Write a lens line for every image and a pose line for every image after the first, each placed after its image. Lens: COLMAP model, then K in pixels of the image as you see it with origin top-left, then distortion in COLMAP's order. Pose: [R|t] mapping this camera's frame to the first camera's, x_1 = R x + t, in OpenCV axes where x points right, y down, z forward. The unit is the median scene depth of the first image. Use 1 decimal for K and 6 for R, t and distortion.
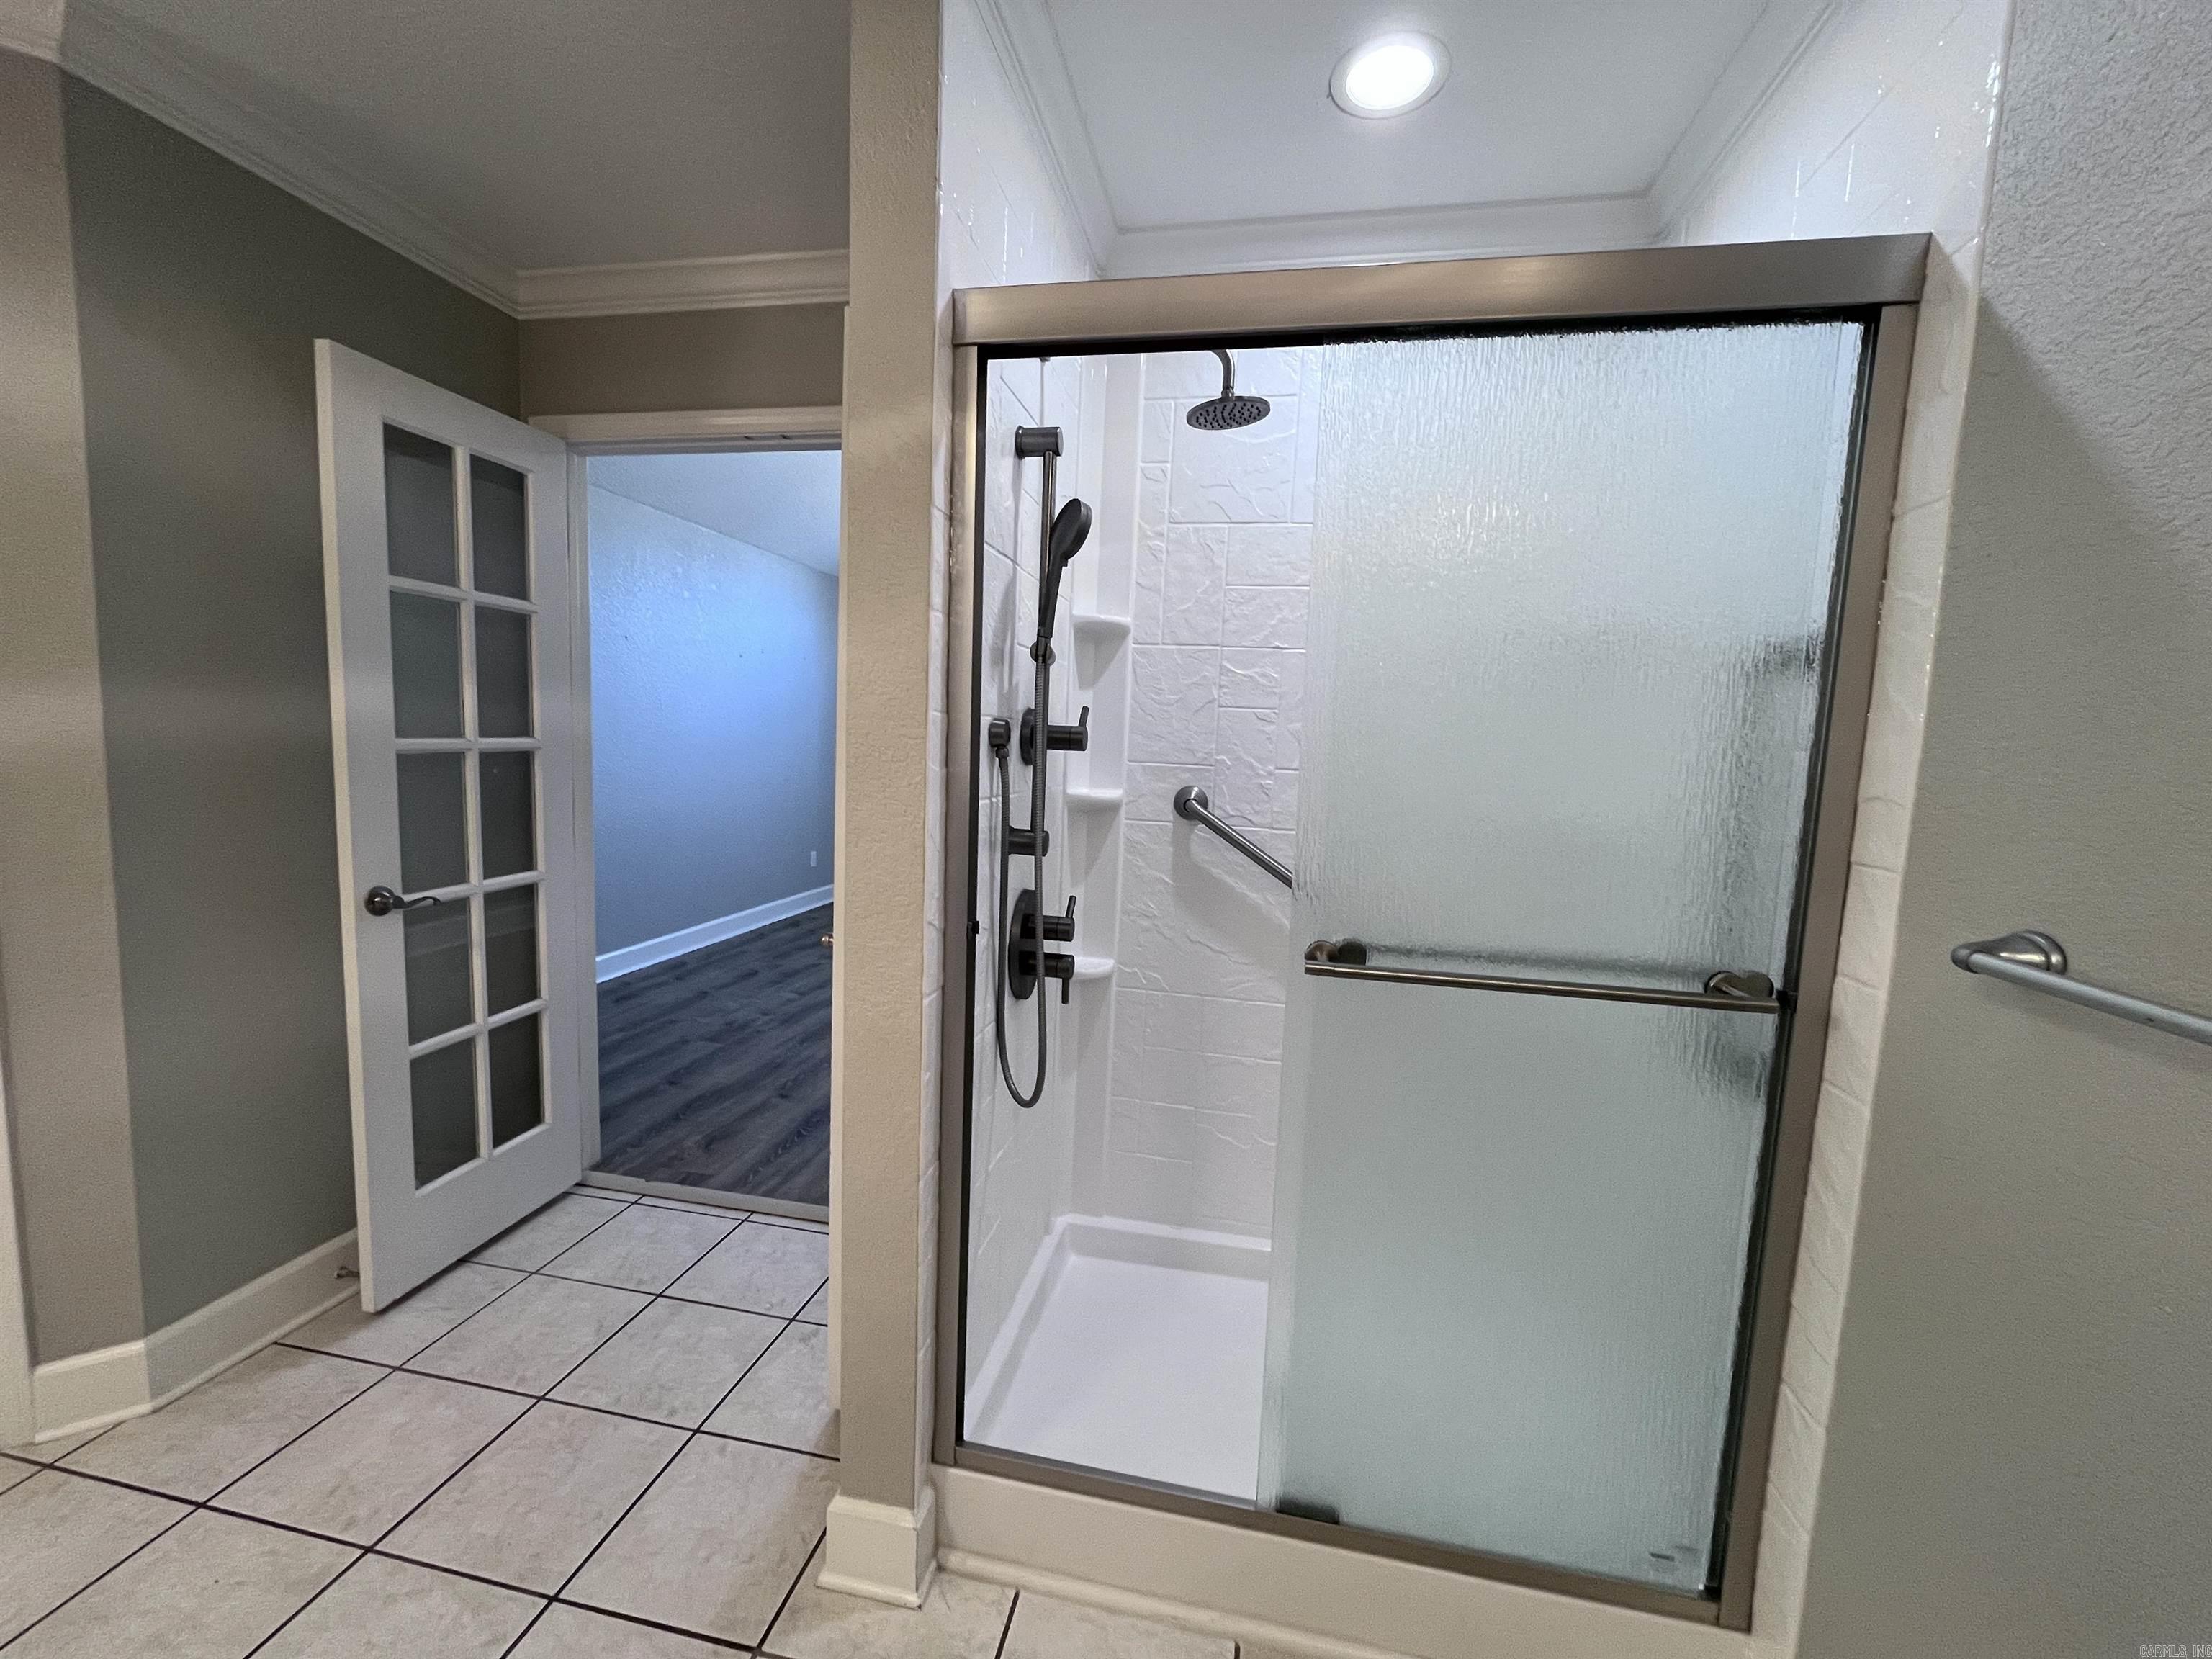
lens RADIAL K [[886.0, 0, 1099.0], [0, 886.0, 834.1], [0, 0, 1]] dist [0.001508, 0.000127]
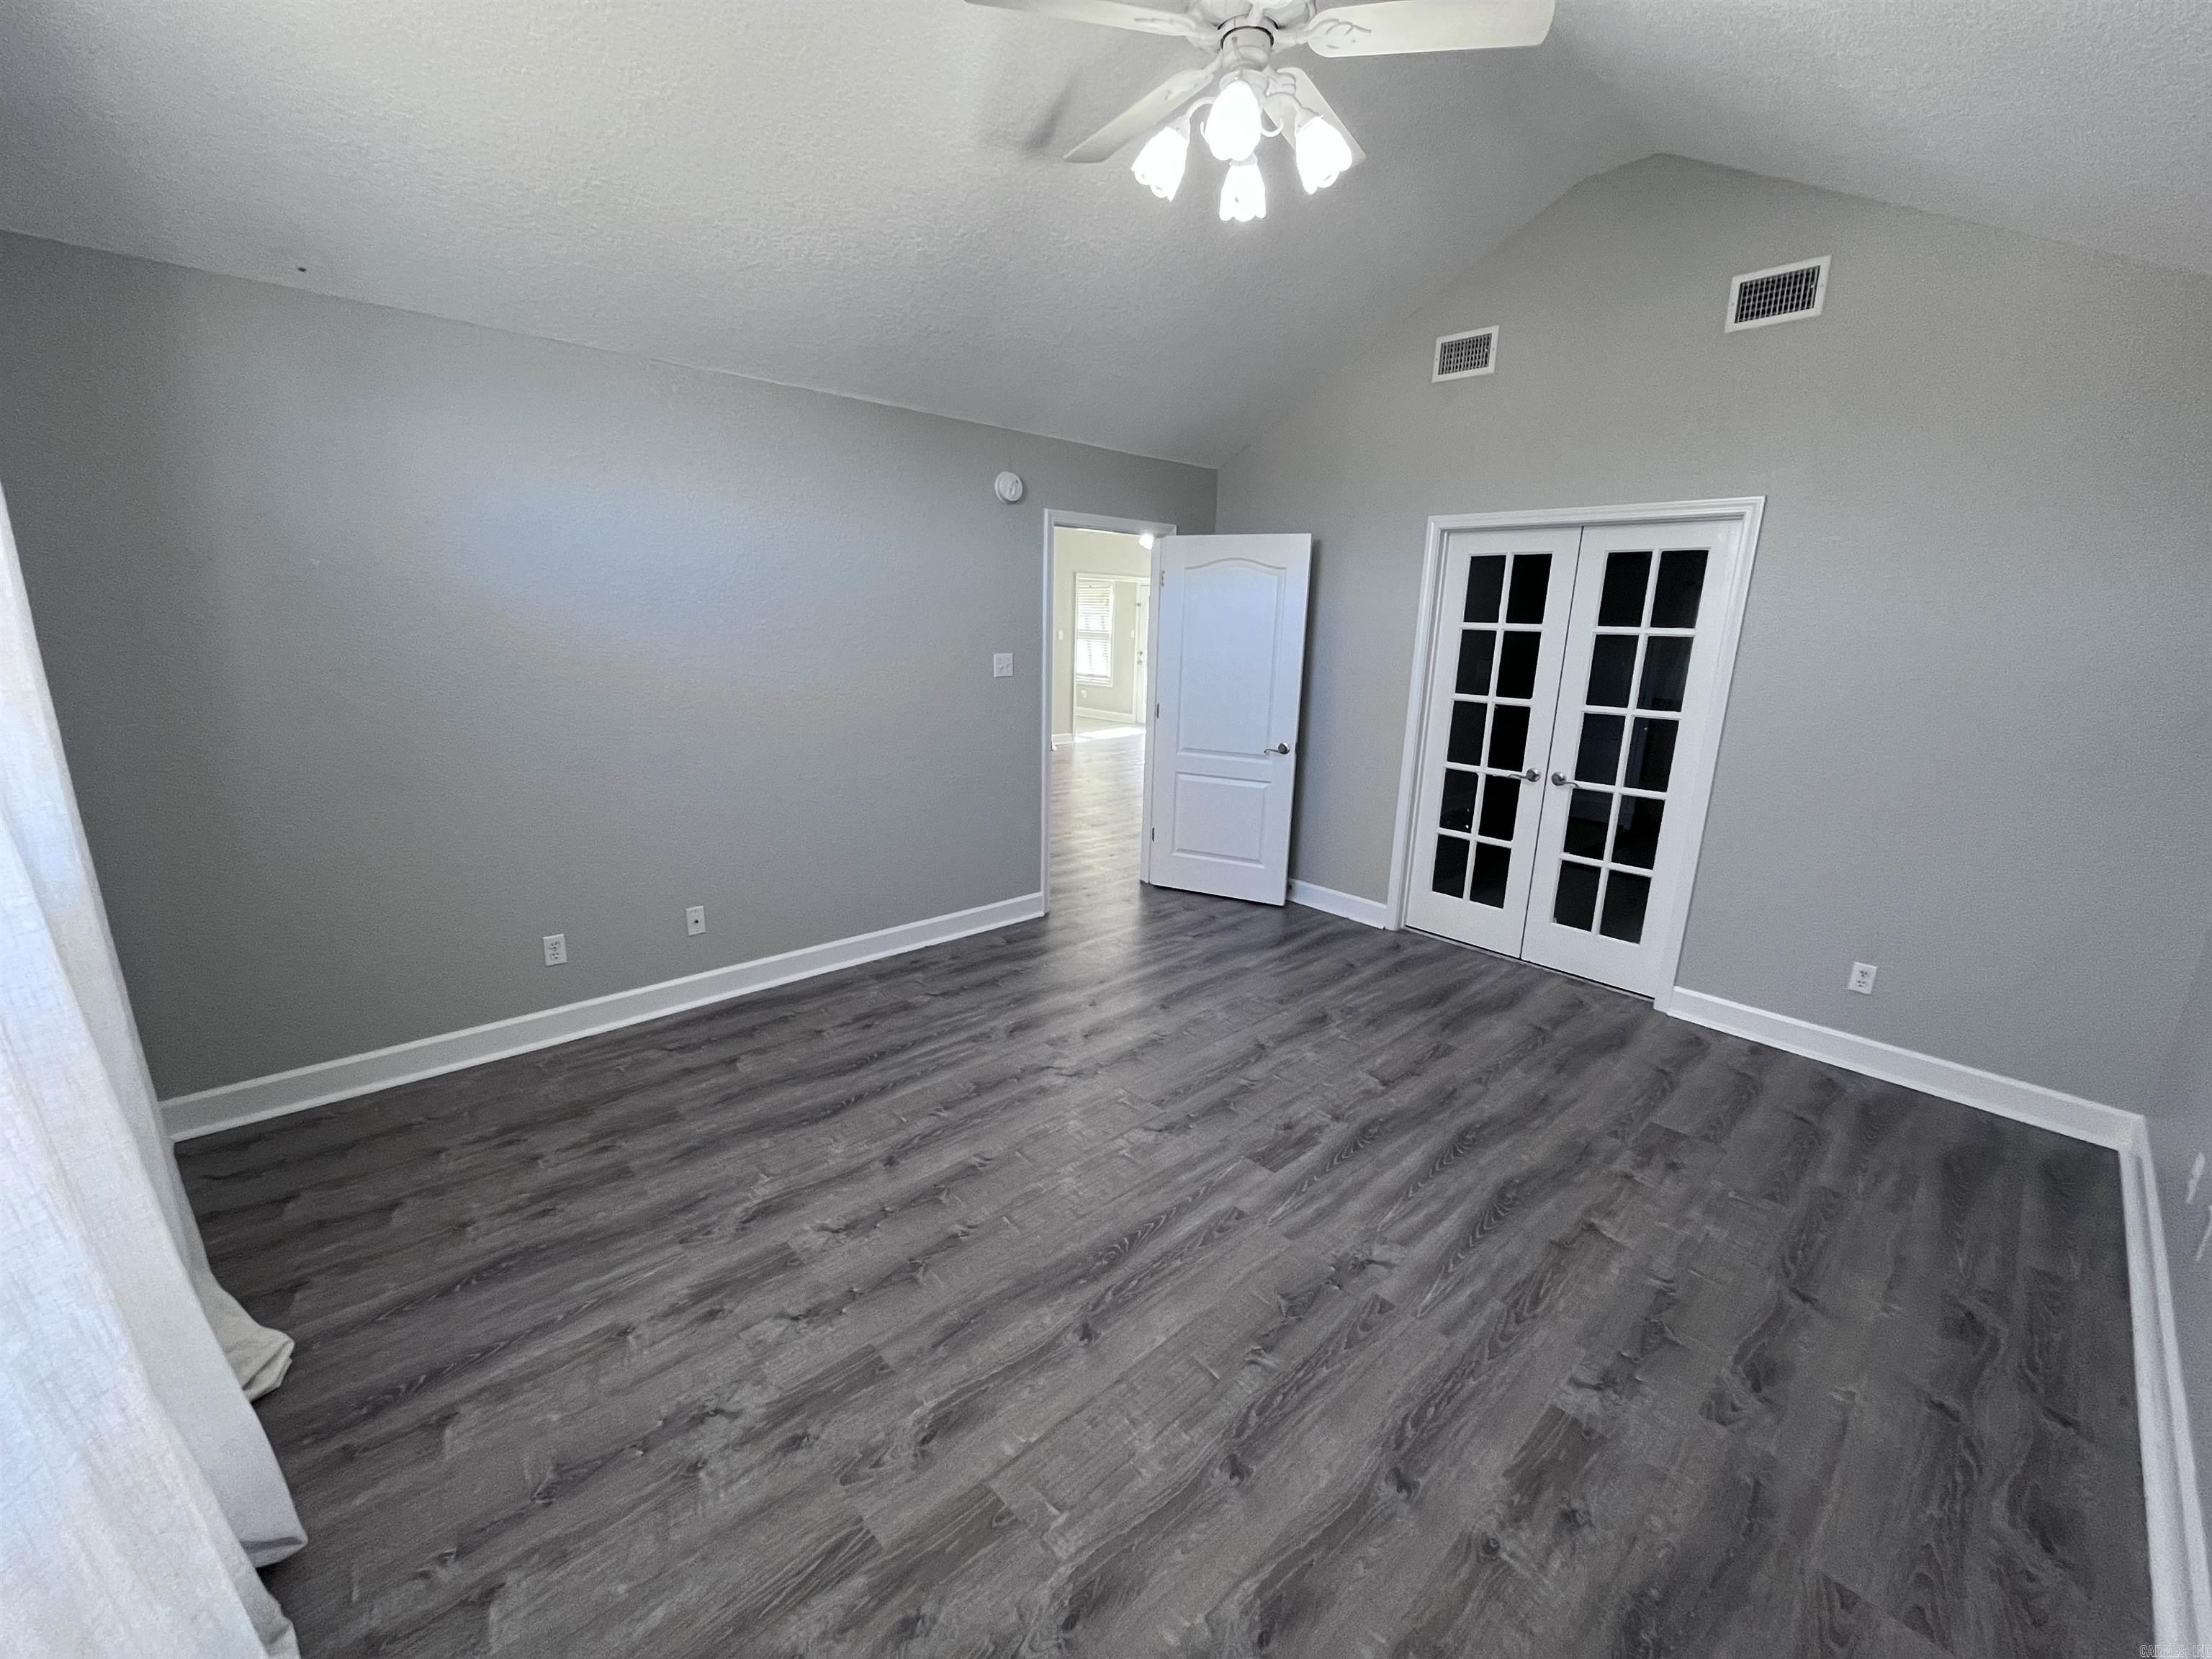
lens RADIAL K [[892.6, 0, 1104.5], [0, 892.6, 831.4], [0, 0, 1]] dist [-0.002224, 0.000088]
pose [[-0.811808, -0.199489, 0.548791, -0.432314], [0.000424, 0.939631, 0.342188, -0.300274], [-0.583924, 0.278024, -0.762716, 1.917966]]
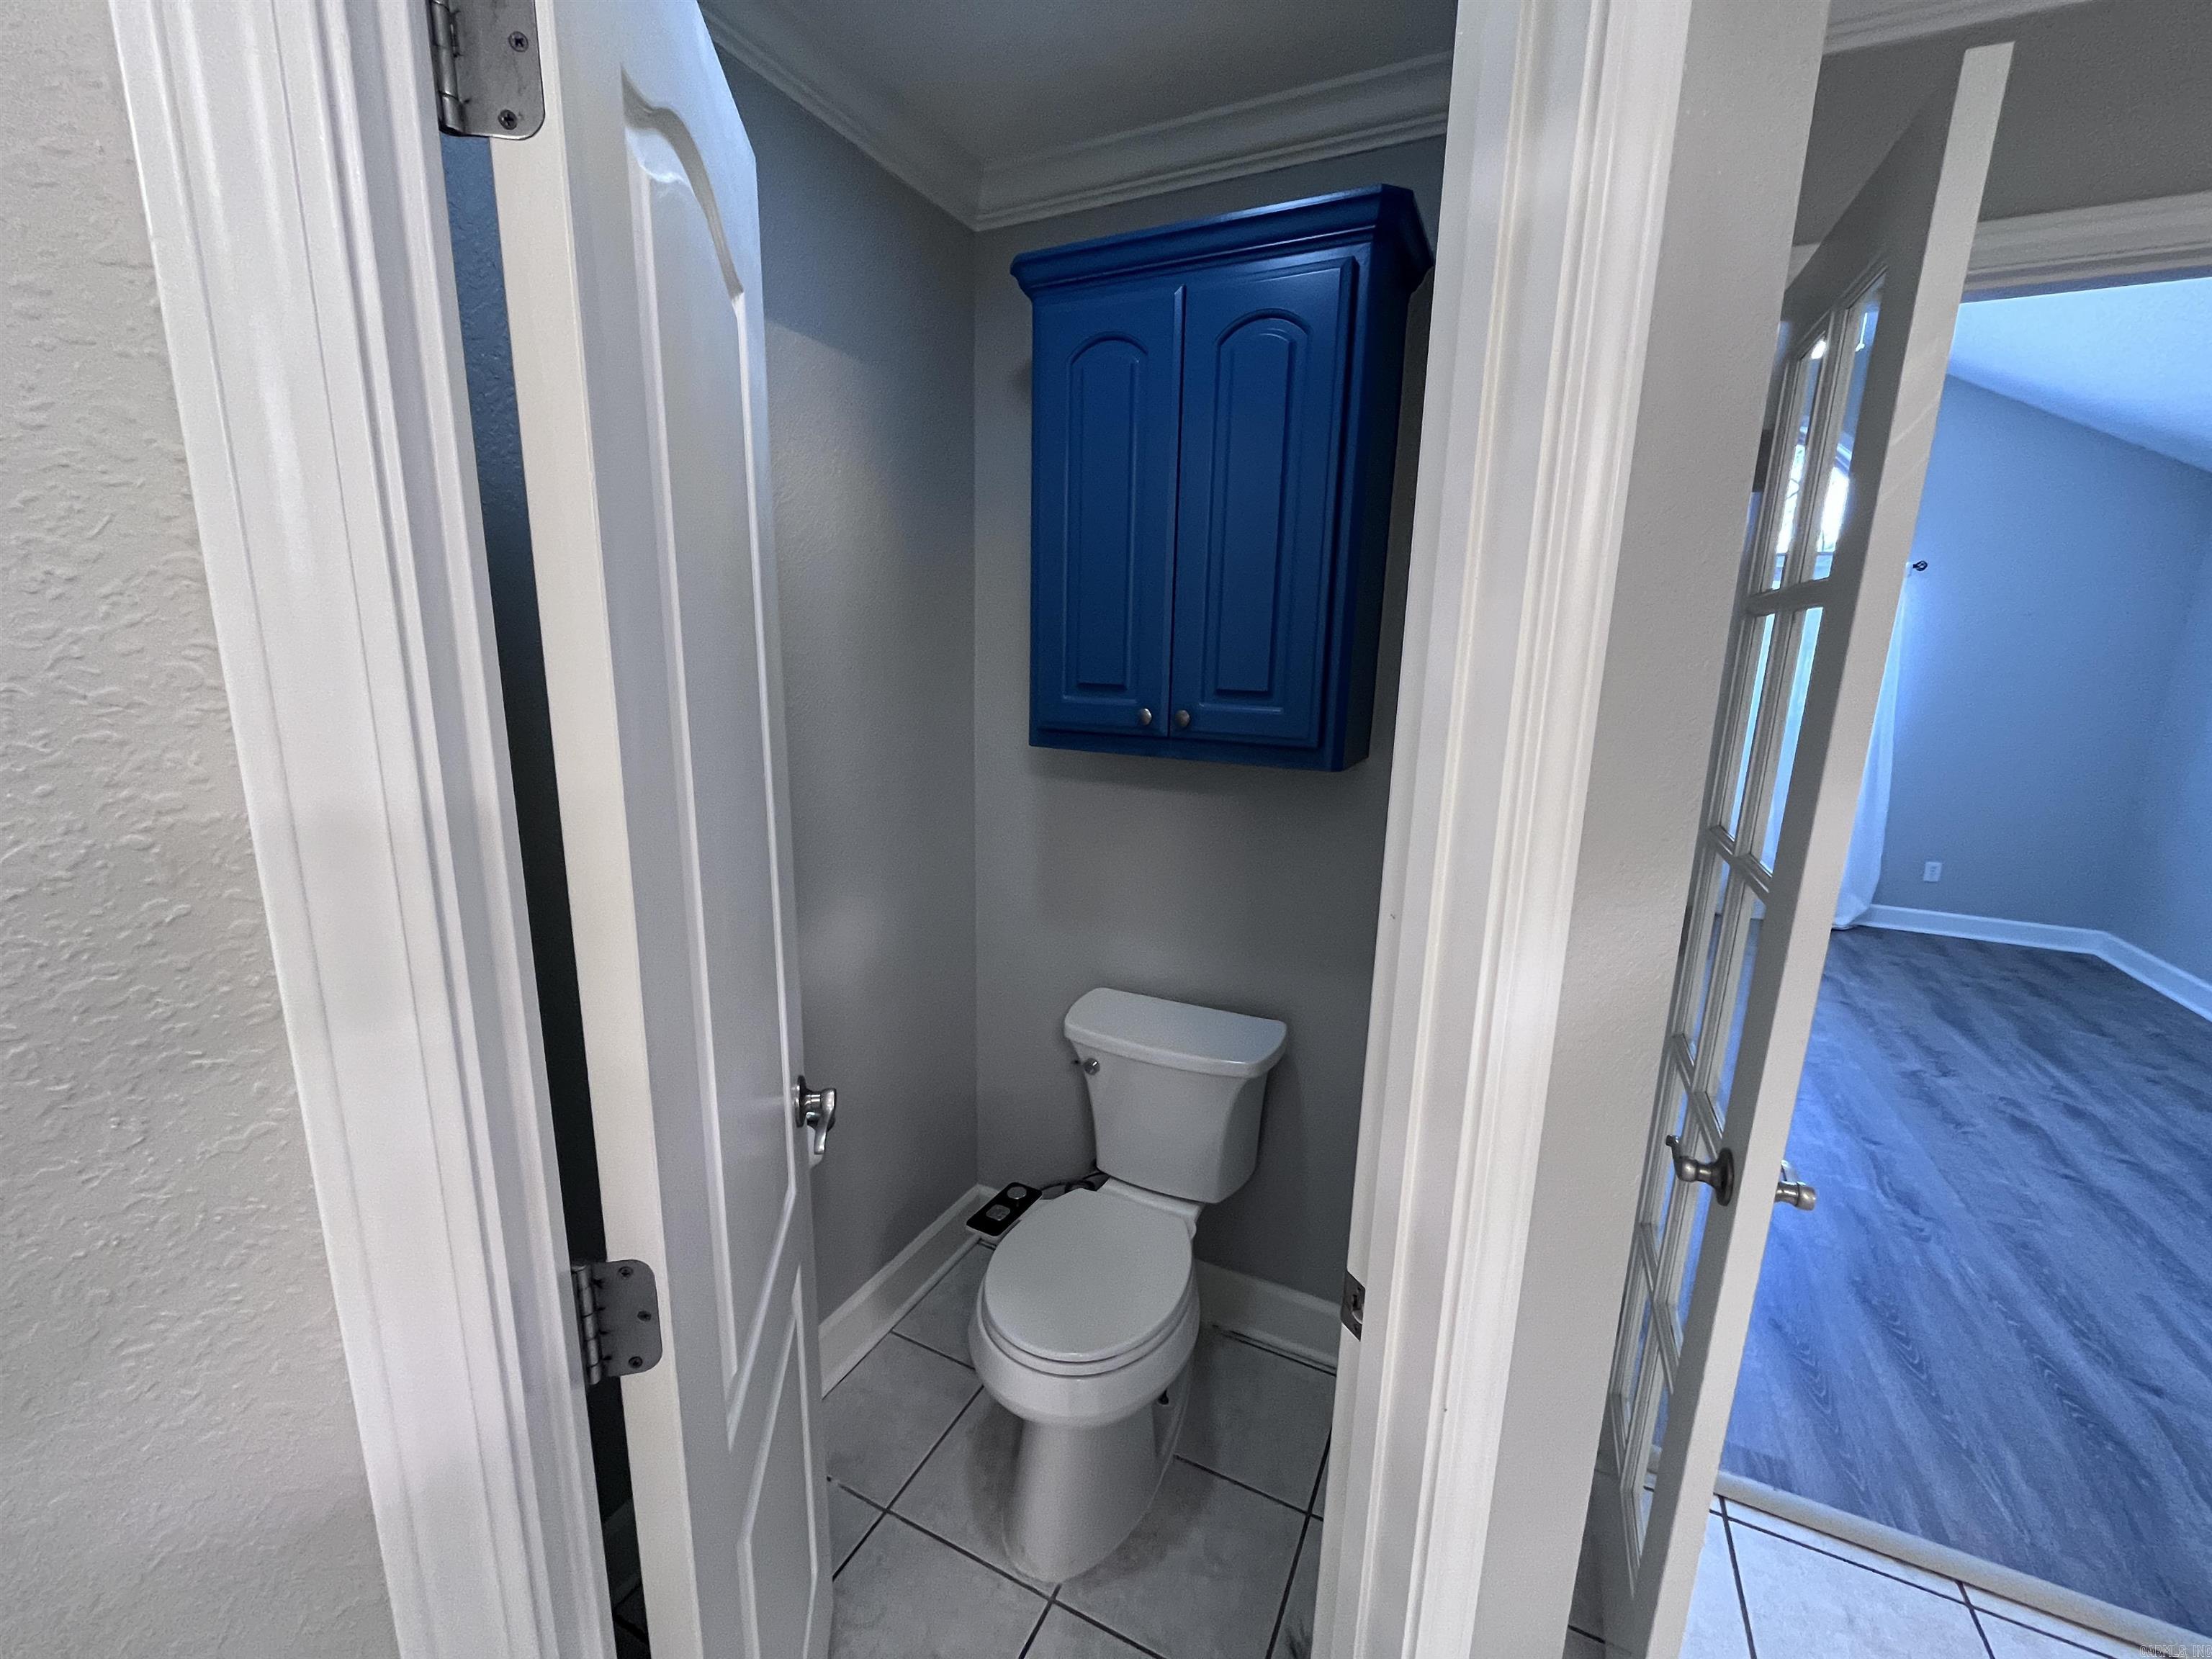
lens RADIAL K [[879.1, 0, 1099.1], [0, 879.1, 842.5], [0, 0, 1]] dist [-0.003427, -0.000535]
pose [[0.964478, 0.036247, -0.261664, -0.569199], [-0.008264, 0.994197, 0.107260, -0.102332], [0.264034, -0.101287, 0.959180, 0.211073]]
